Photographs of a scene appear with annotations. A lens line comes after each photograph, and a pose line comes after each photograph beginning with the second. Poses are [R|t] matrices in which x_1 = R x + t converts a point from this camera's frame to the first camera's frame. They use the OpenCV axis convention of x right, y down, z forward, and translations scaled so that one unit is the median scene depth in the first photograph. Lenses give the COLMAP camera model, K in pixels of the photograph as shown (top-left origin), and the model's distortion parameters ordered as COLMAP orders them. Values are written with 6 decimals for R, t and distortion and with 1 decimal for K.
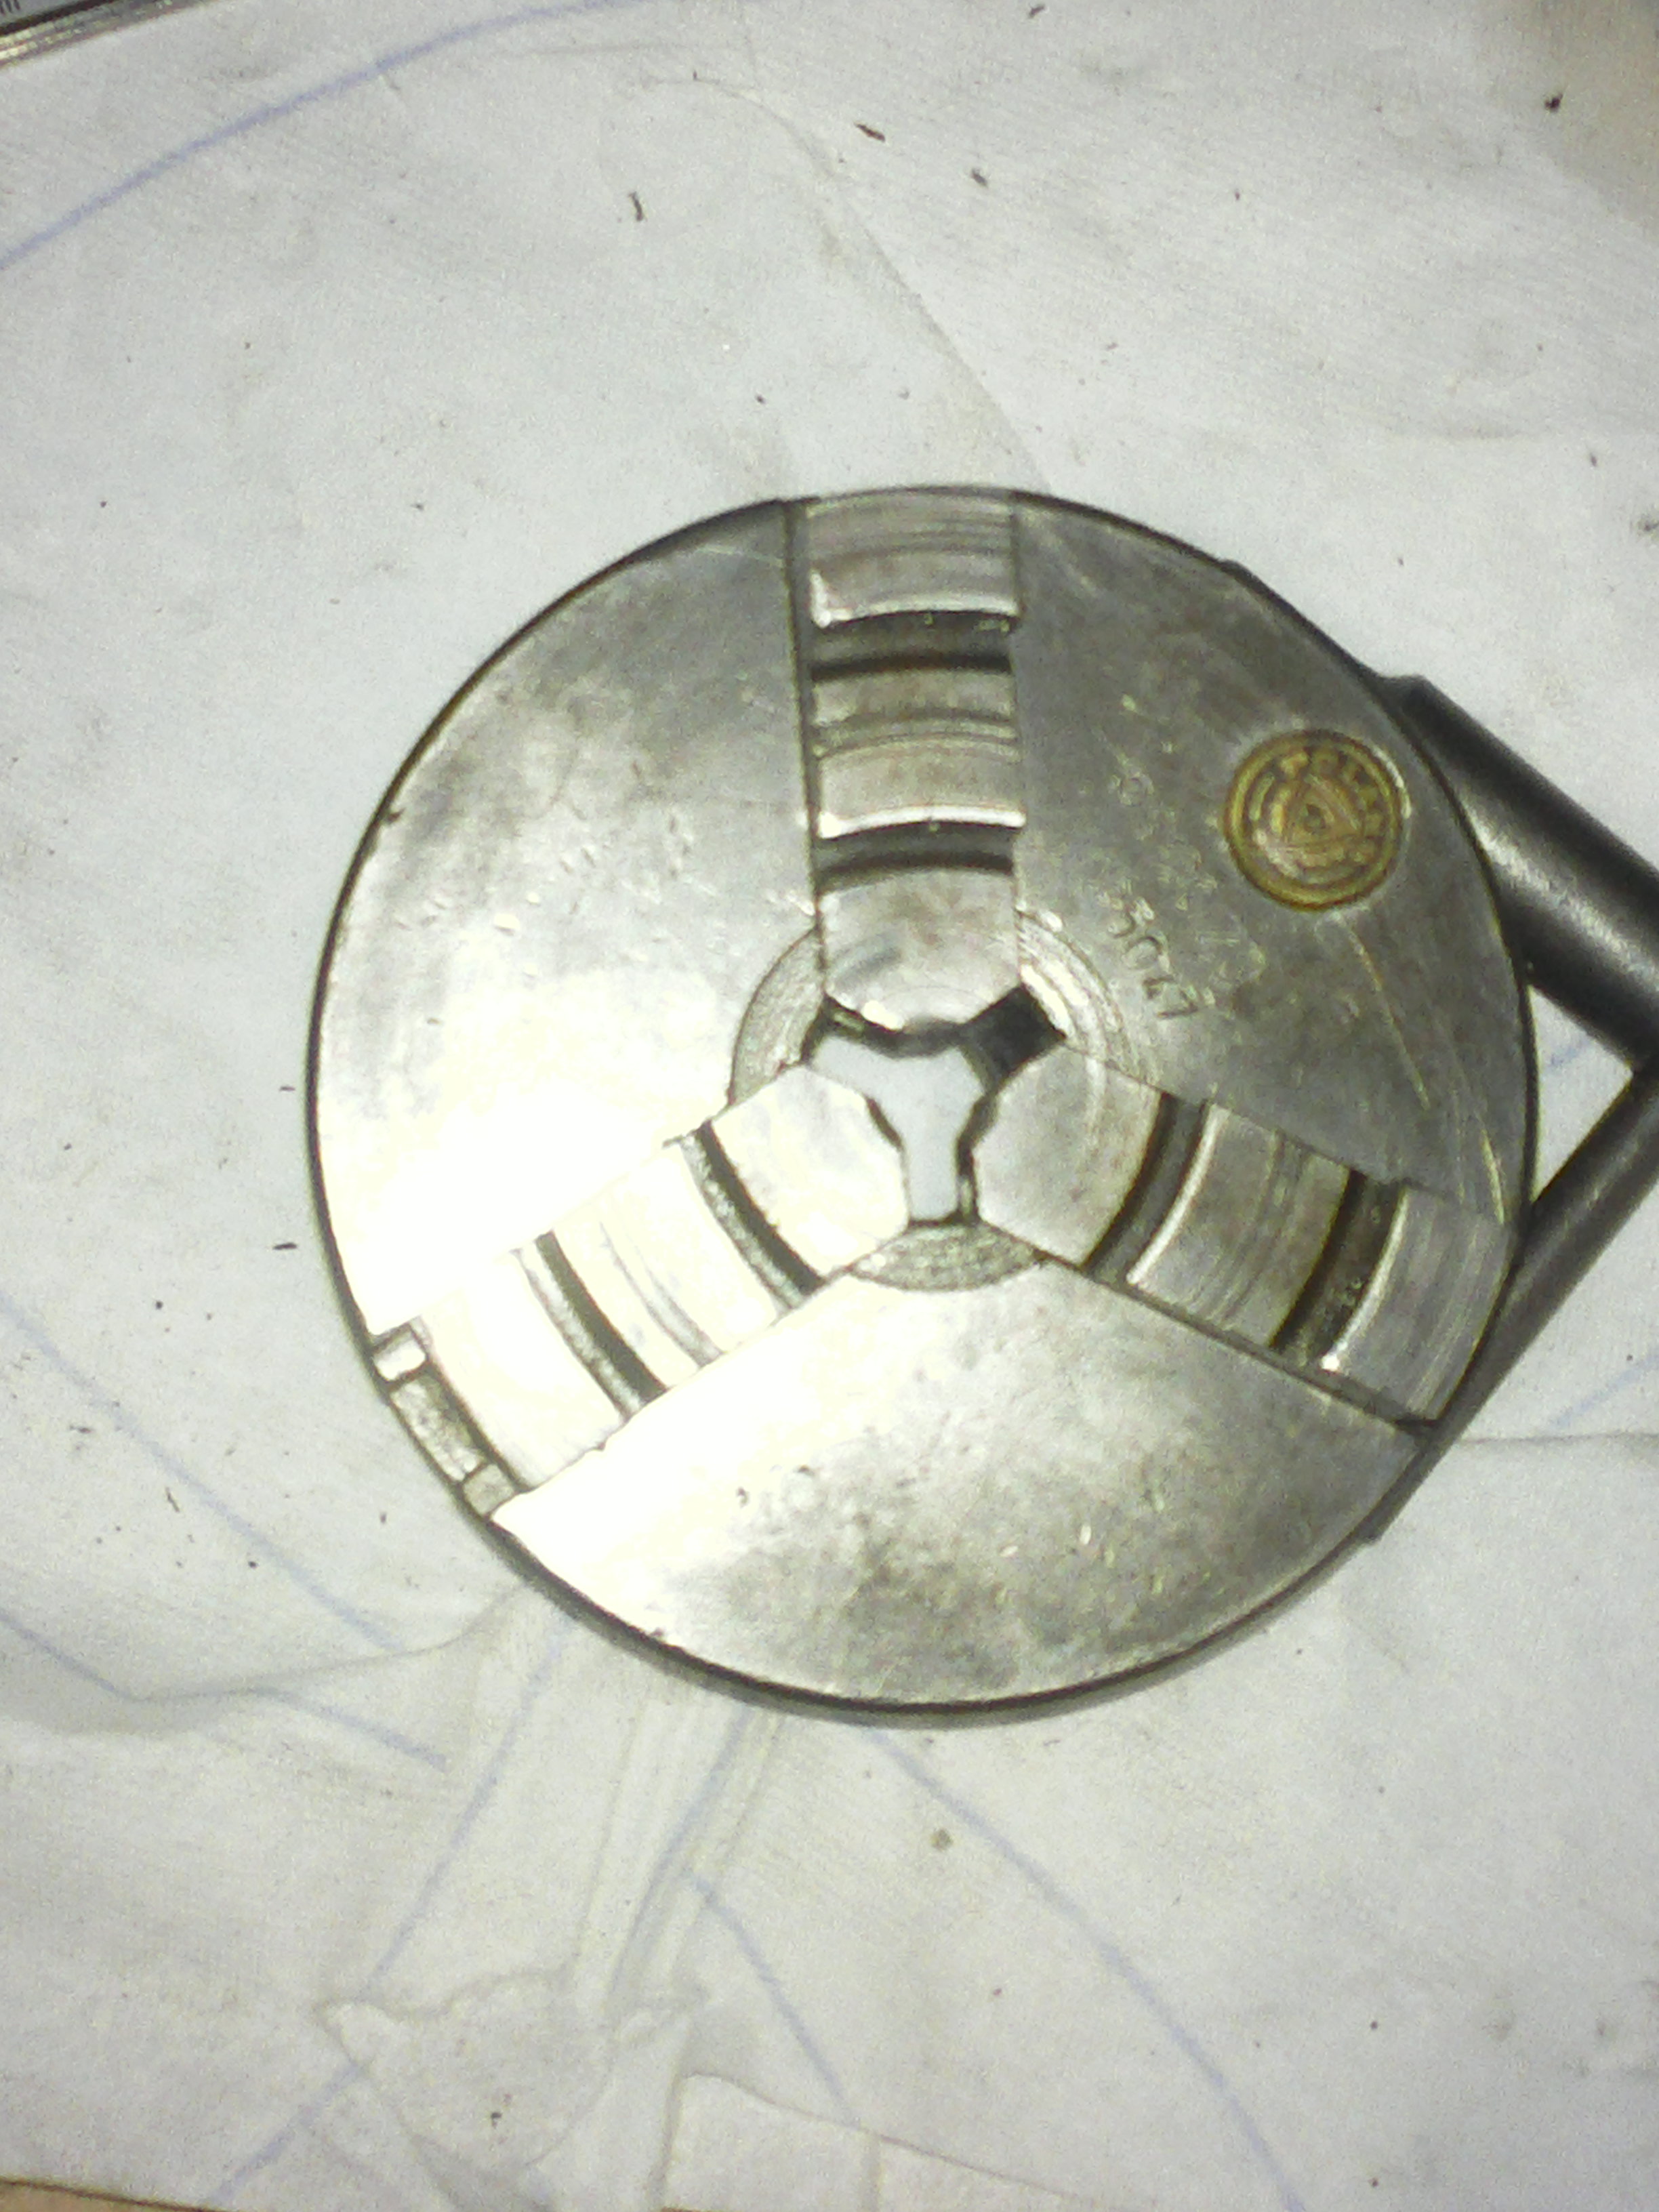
lens RADIAL K [[4064.1, 0, 829.5], [0, 4064.1, 1106.0], [0, 0, 1]] dist [0.109688, -0.531826]
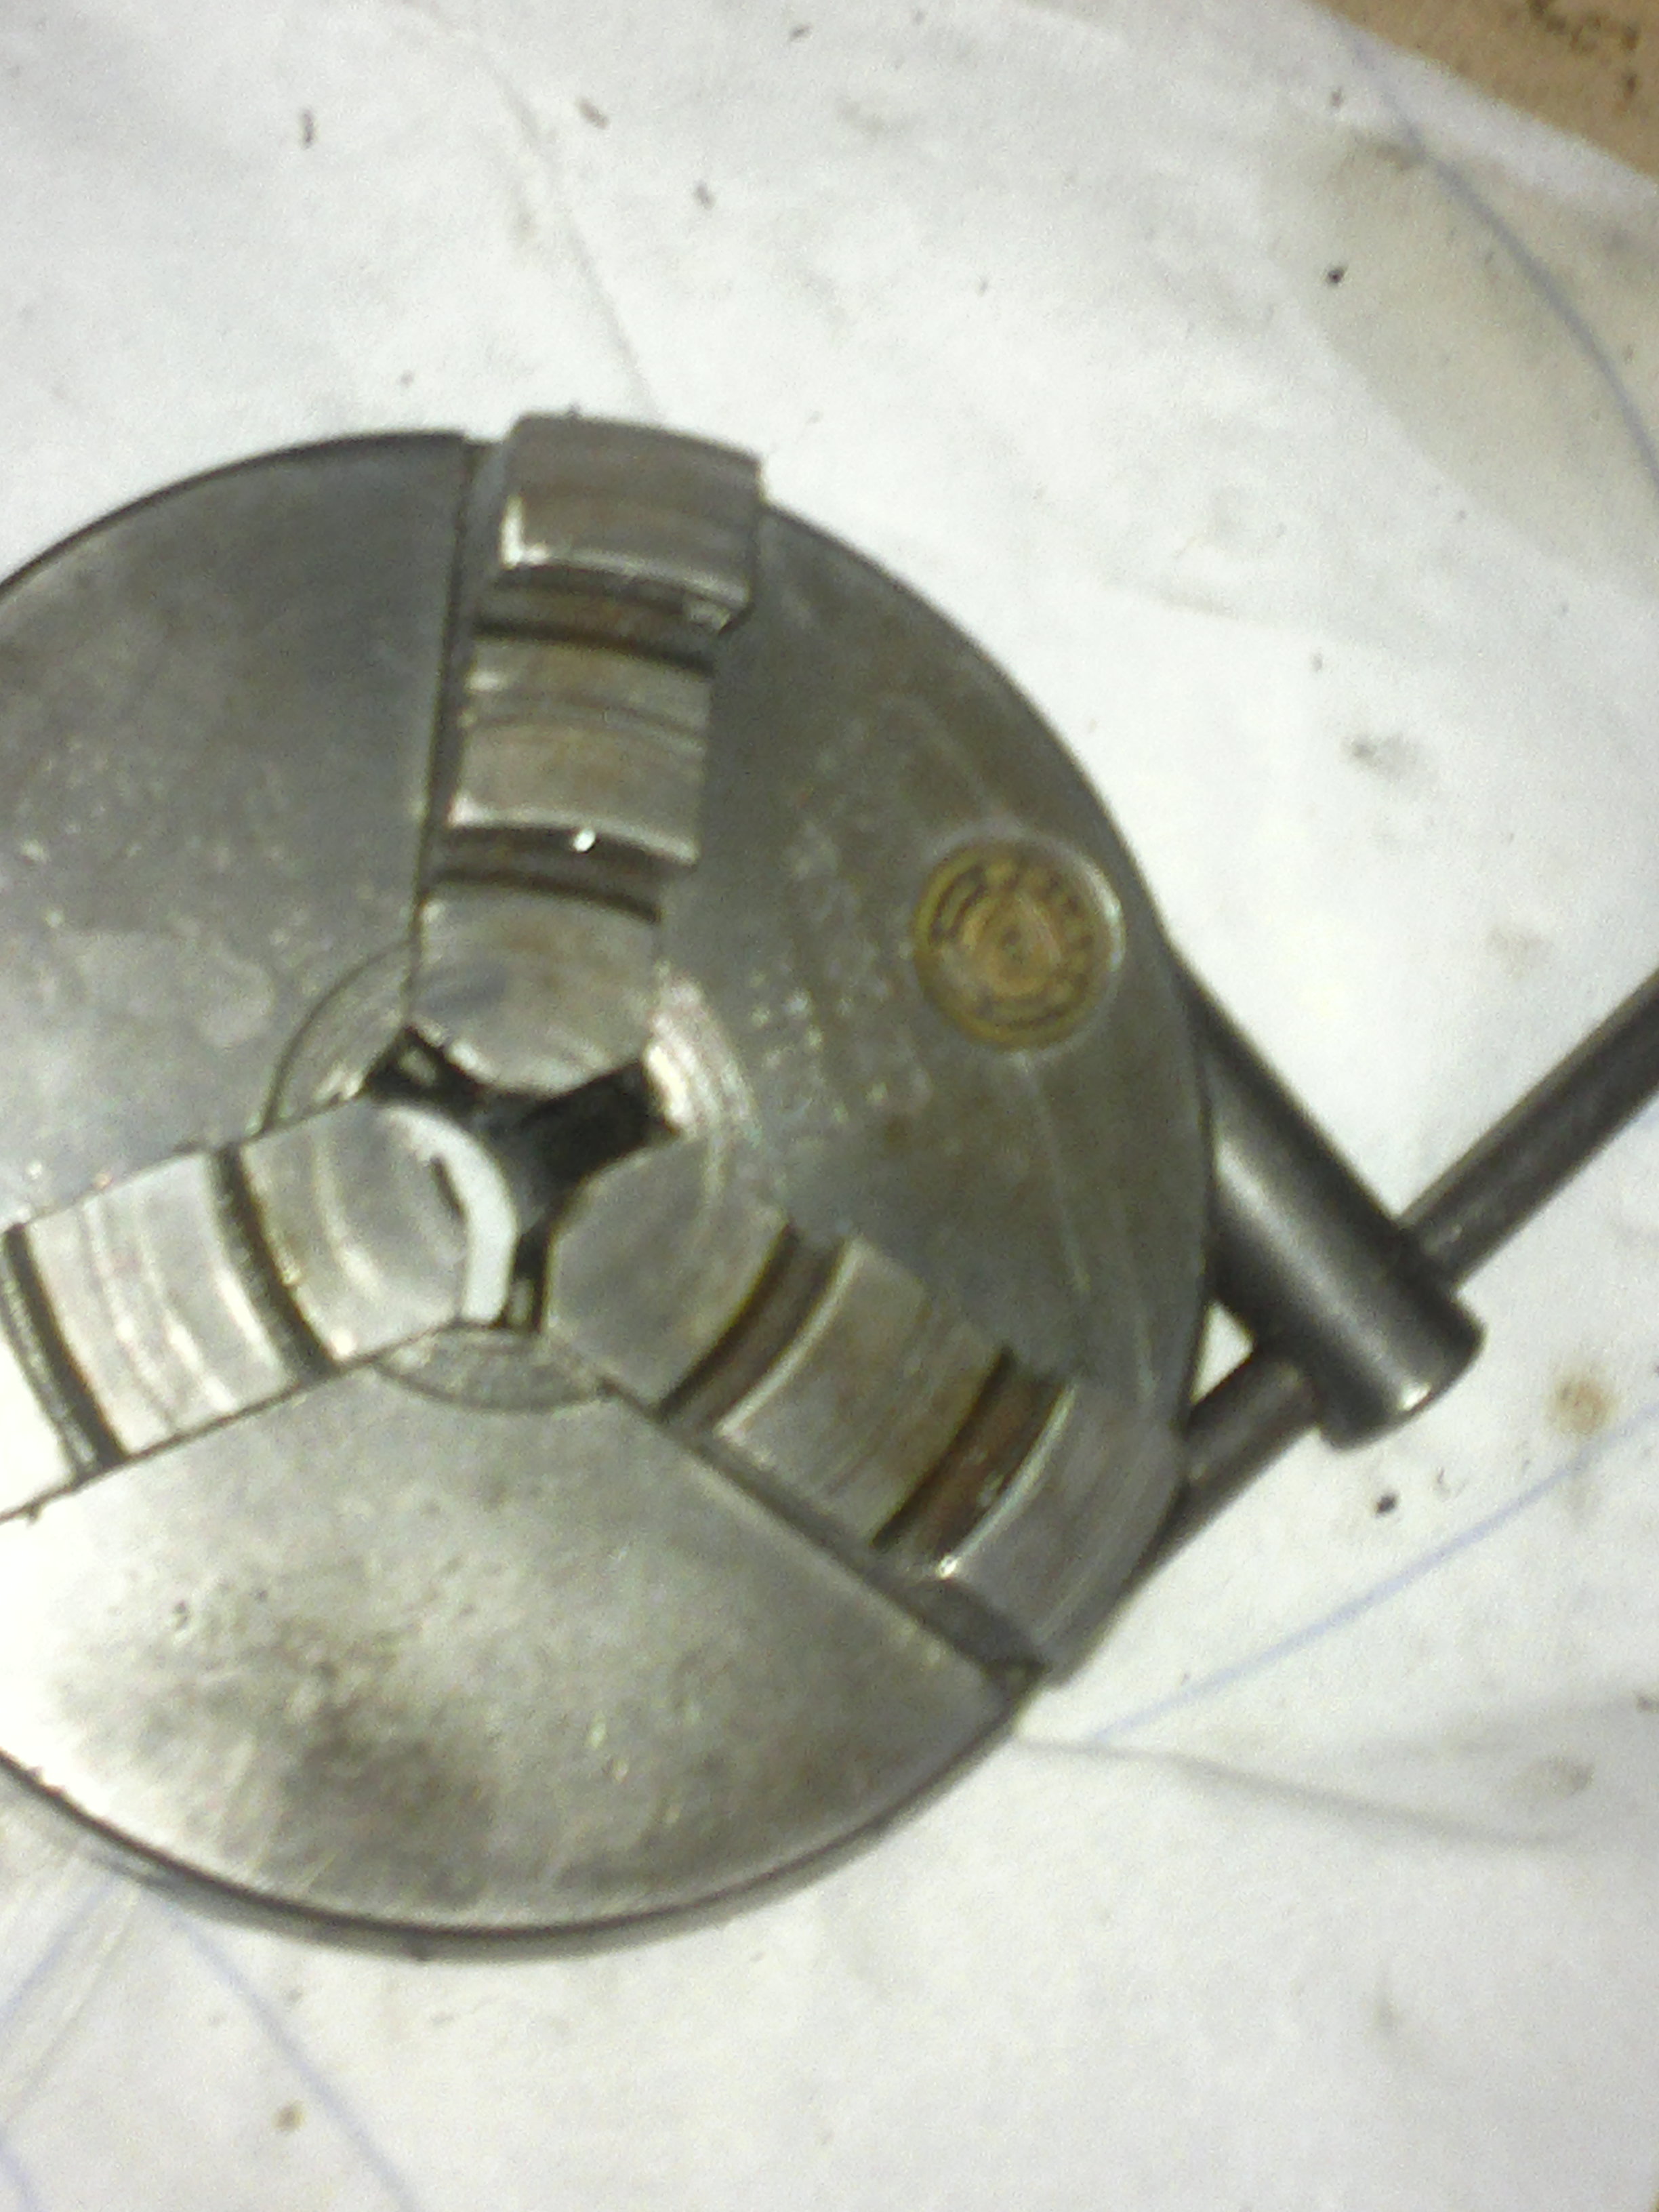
lens RADIAL K [[4064.1, 0, 829.5], [0, 4064.1, 1106.0], [0, 0, 1]] dist [0.109688, -0.531826]
pose [[0.963496, 0.201158, 0.176665, -0.059854], [-0.180242, 0.975319, -0.127533, 0.077398], [-0.197959, 0.091035, 0.975974, 0.192017]]
